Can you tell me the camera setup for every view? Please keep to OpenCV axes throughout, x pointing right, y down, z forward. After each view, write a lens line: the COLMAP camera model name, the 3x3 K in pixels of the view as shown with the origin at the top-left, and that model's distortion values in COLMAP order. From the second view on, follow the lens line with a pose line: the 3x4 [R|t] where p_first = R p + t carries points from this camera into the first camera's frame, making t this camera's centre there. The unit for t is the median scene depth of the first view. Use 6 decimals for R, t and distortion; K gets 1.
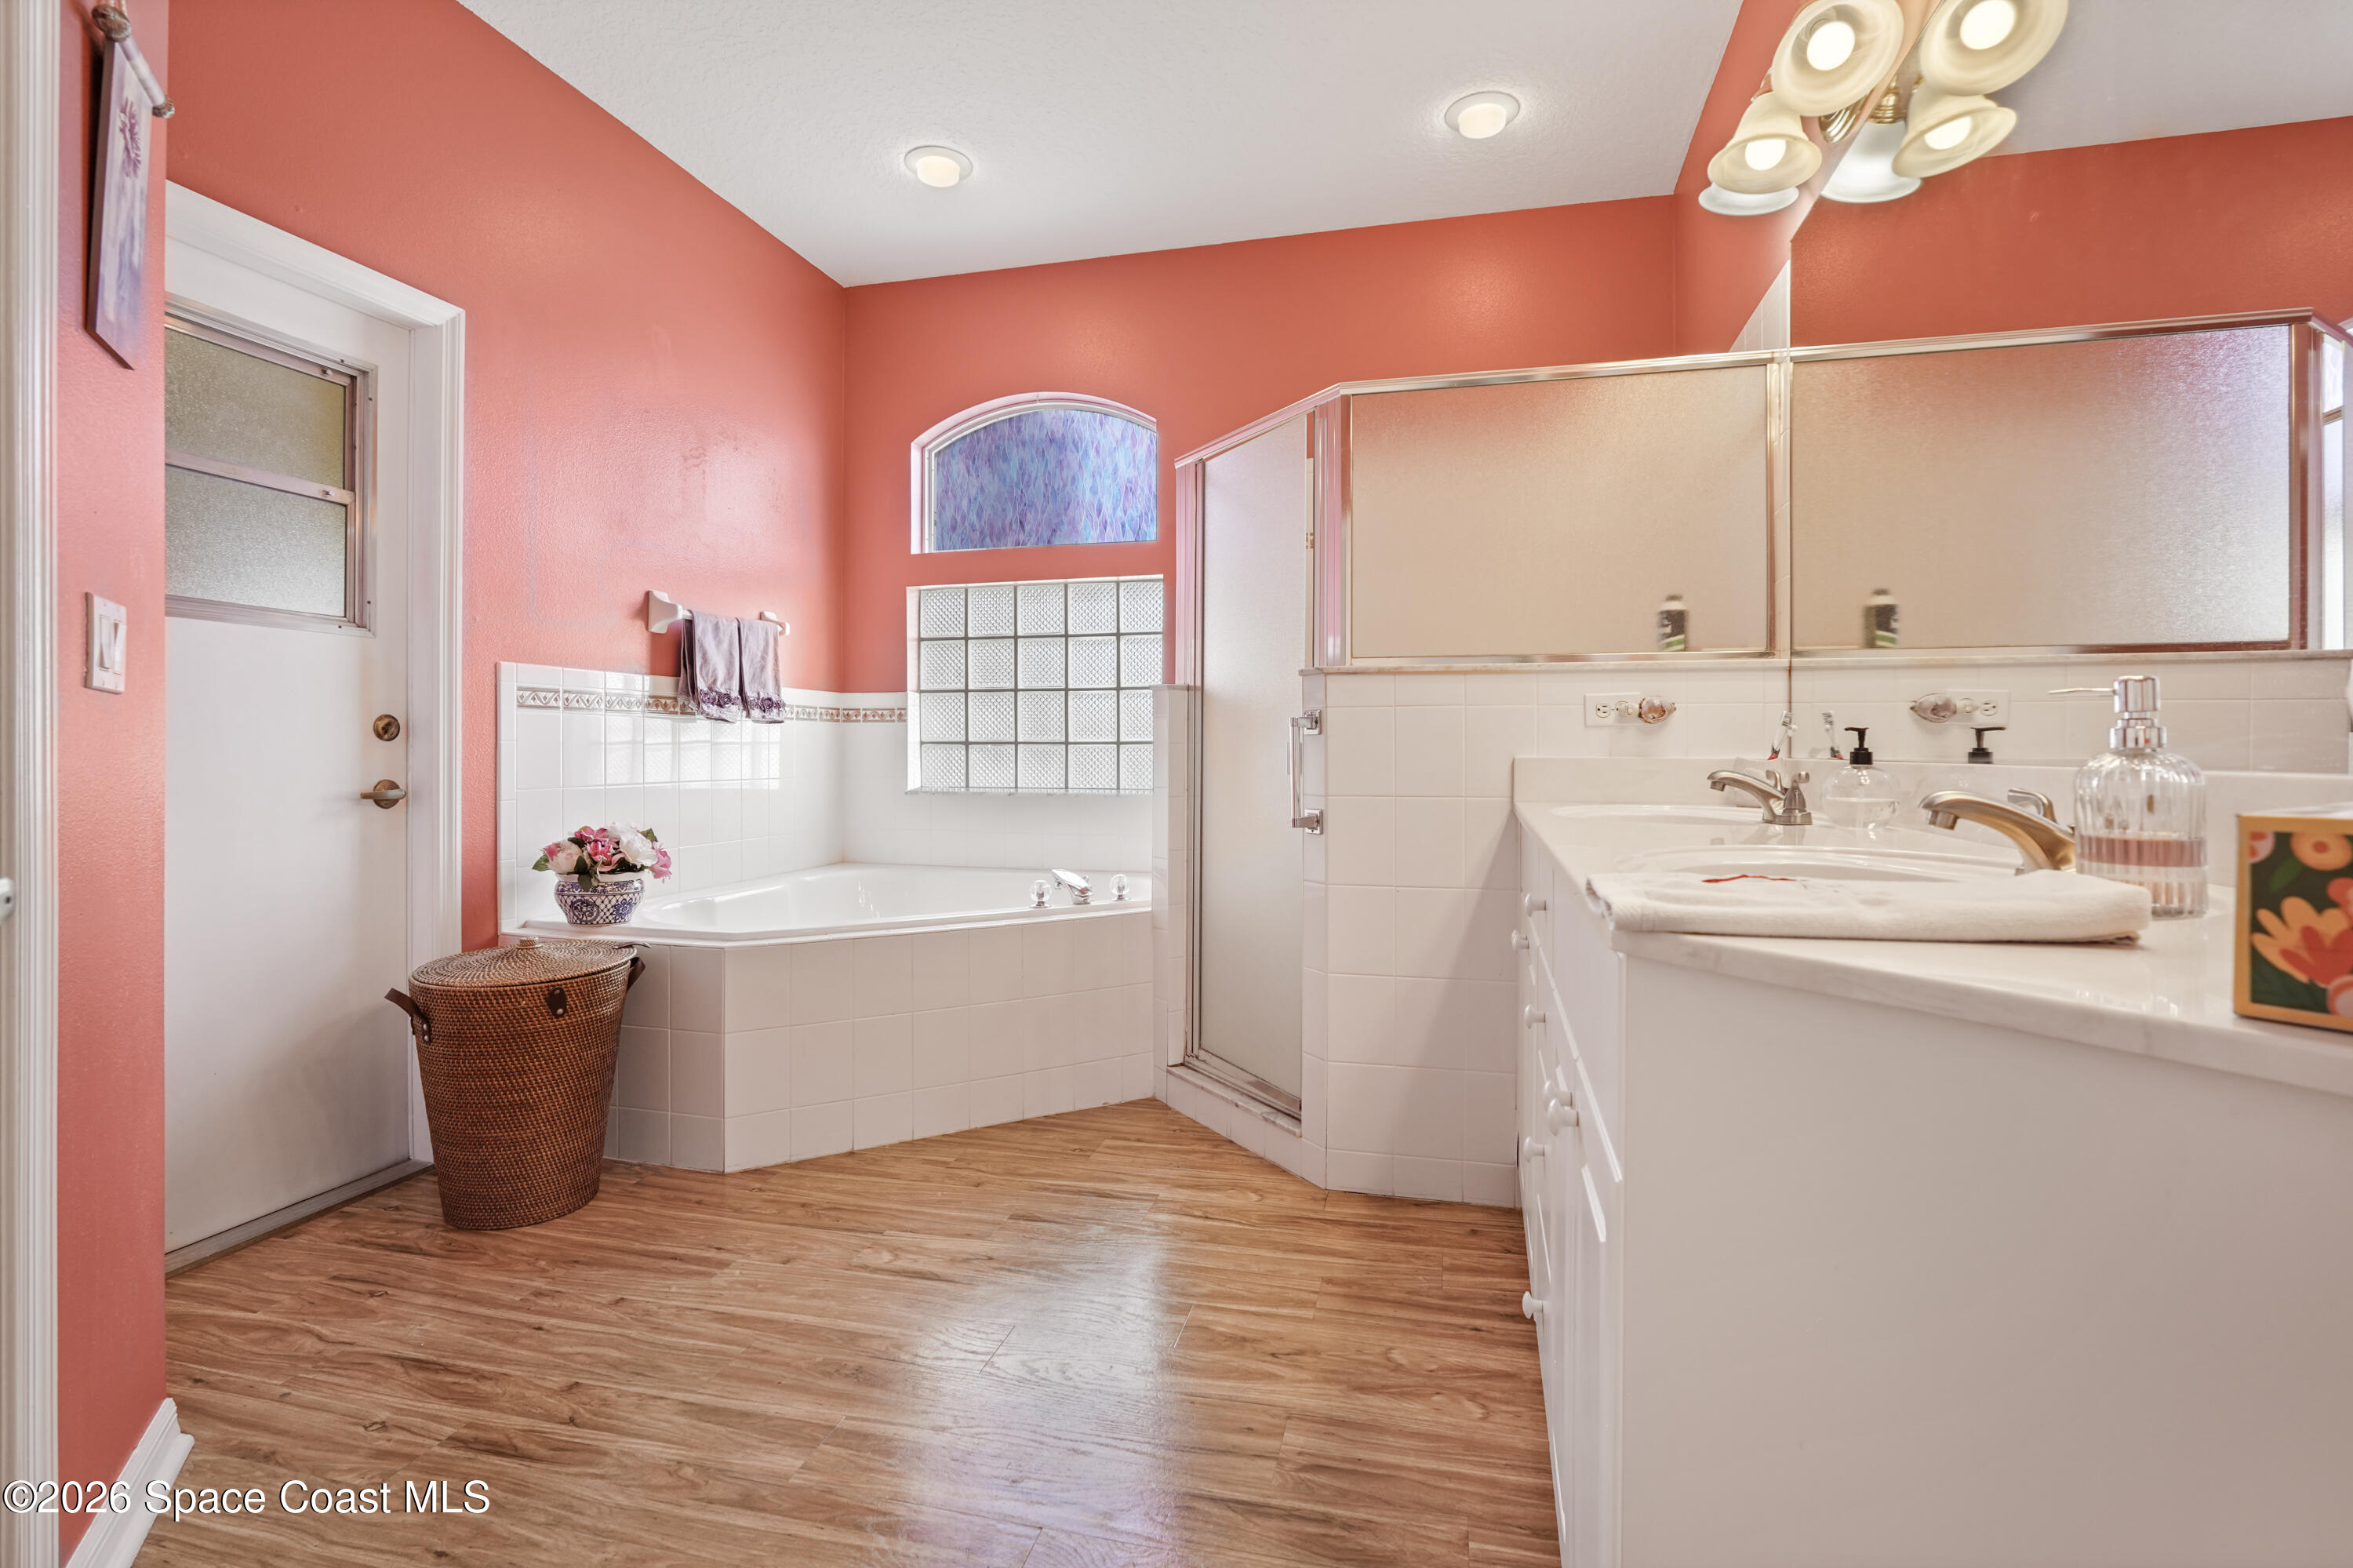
lens RADIAL K [[1105.8, 0, 1192.3], [0, 1105.8, 783.7], [0, 0, 1]] dist [-0.001064, -0.000129]
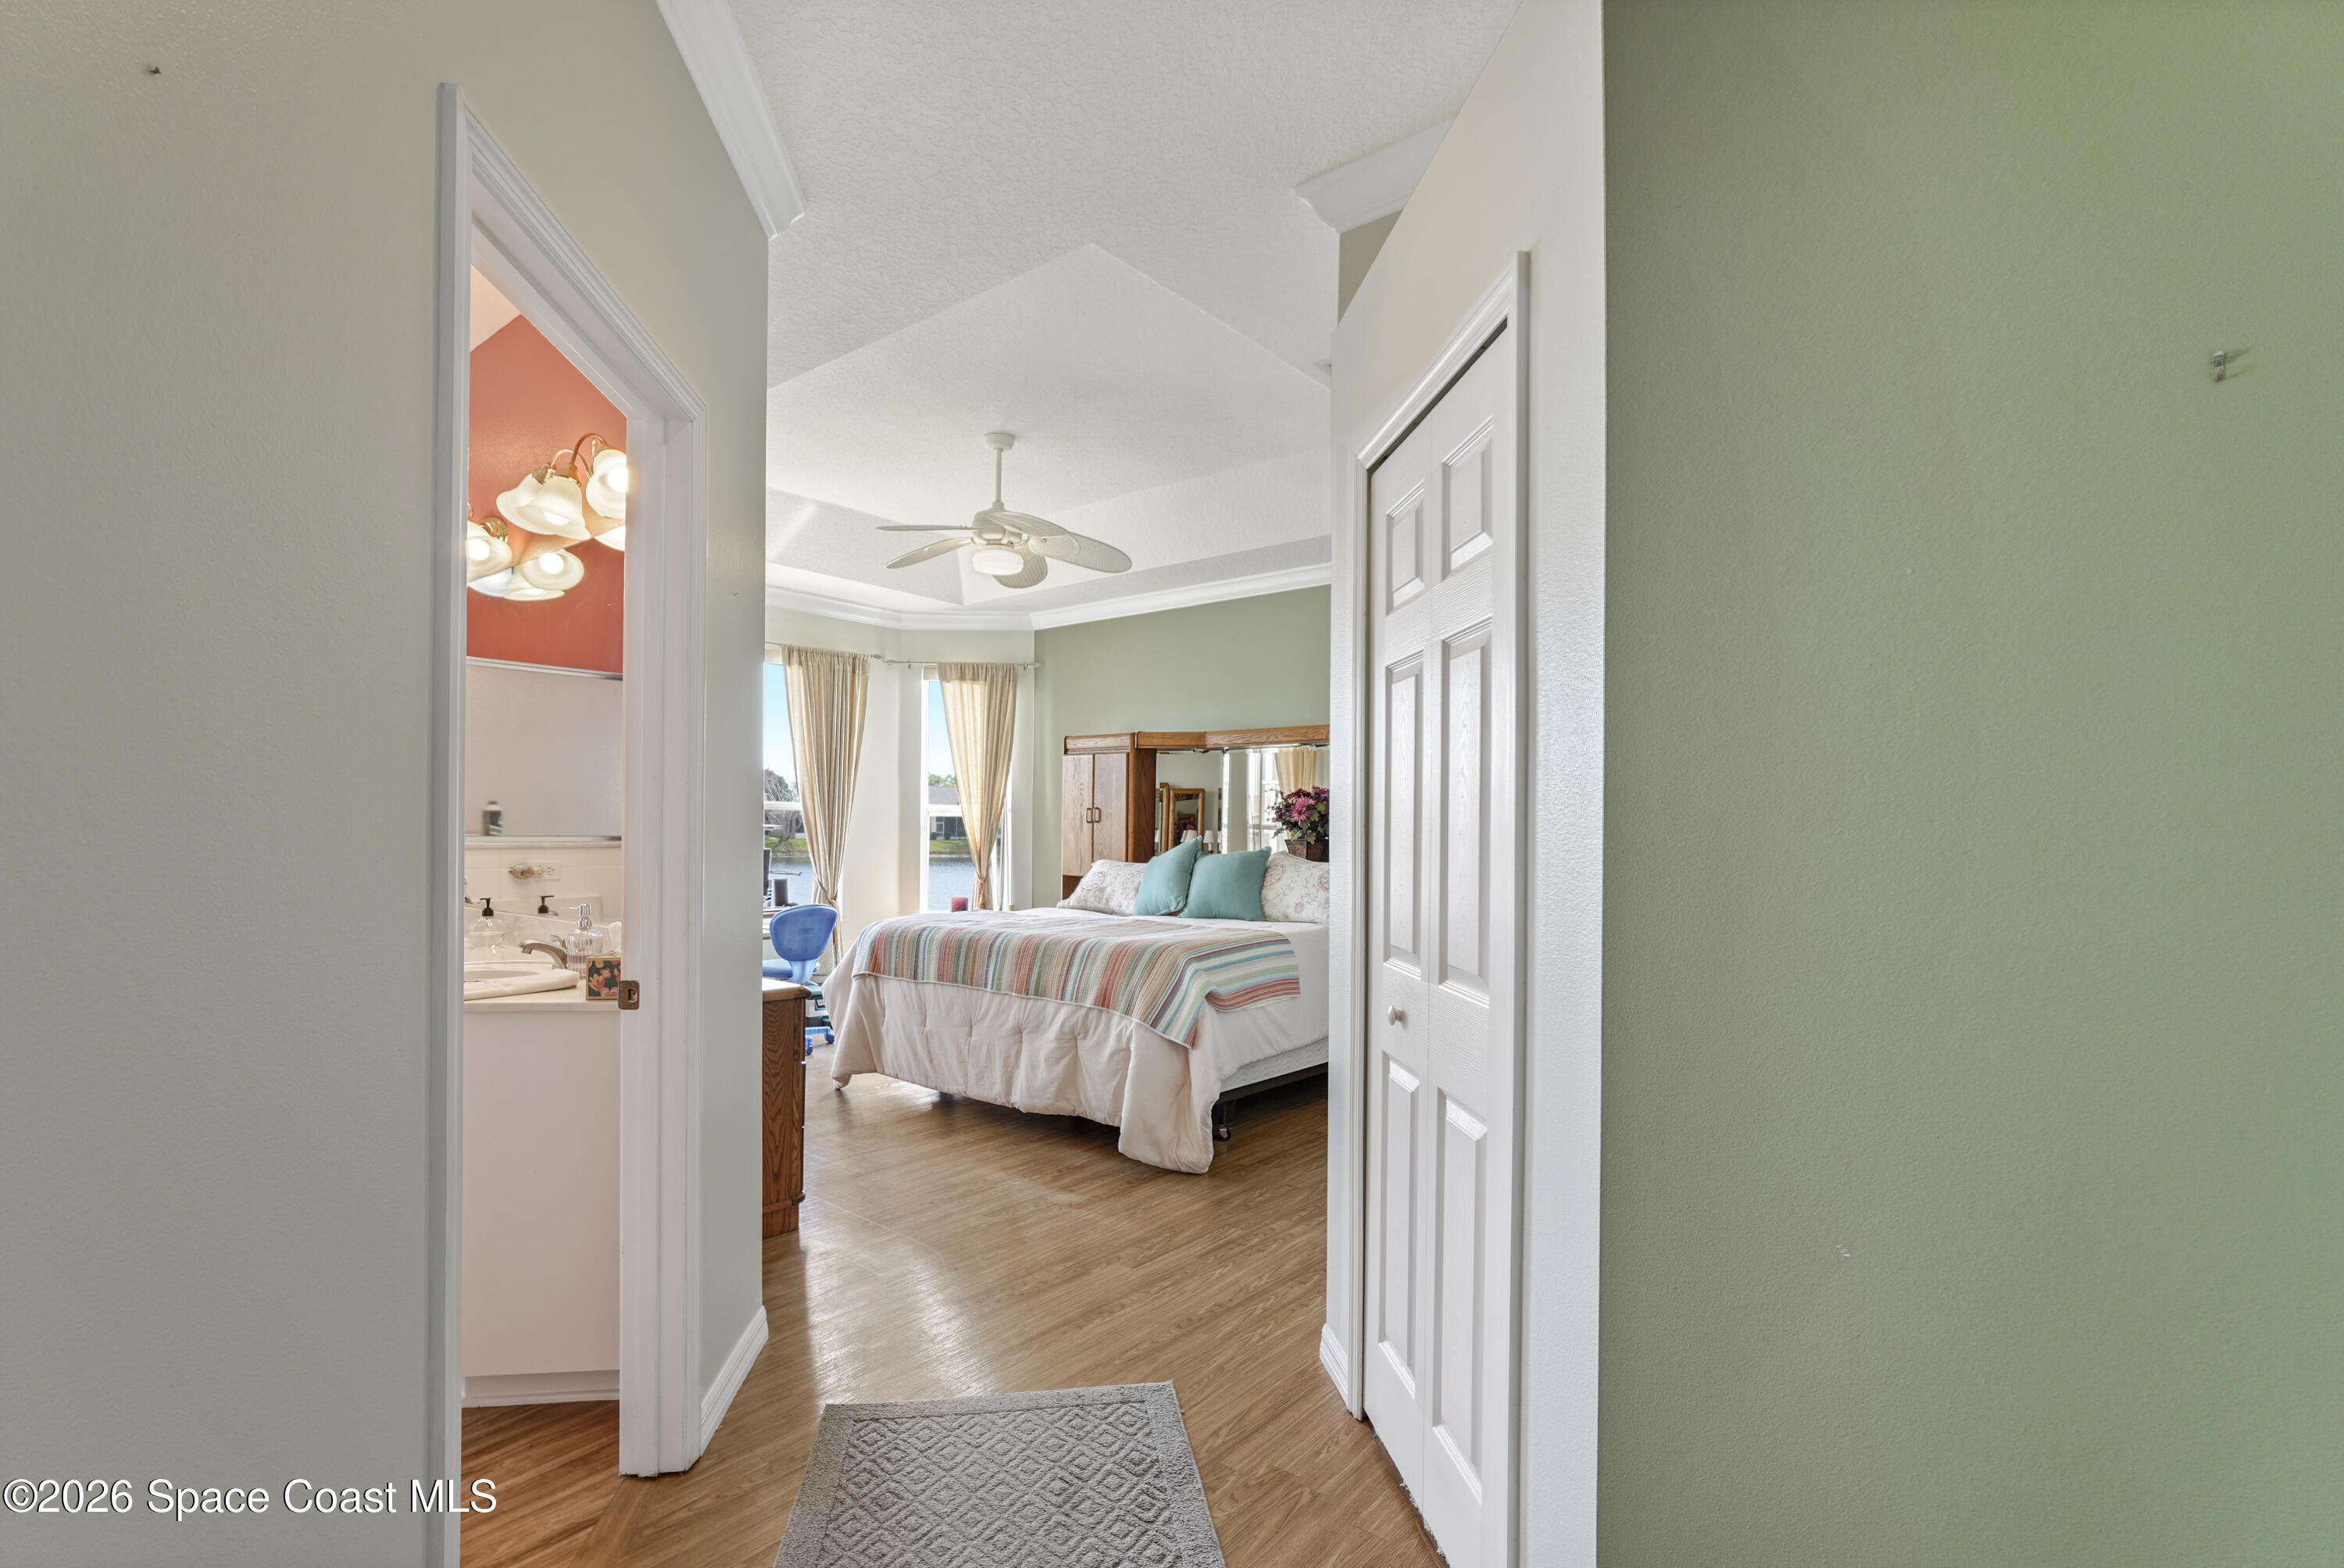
lens RADIAL K [[1101.5, 0, 1187.7], [0, 1101.5, 783.7], [0, 0, 1]] dist [-0.001064, -0.000129]
pose [[0.420431, 0.032035, 0.906759, -0.725368], [0.028693, 0.998407, -0.048577, -0.130983], [-0.906870, 0.046441, 0.418843, -1.066672]]
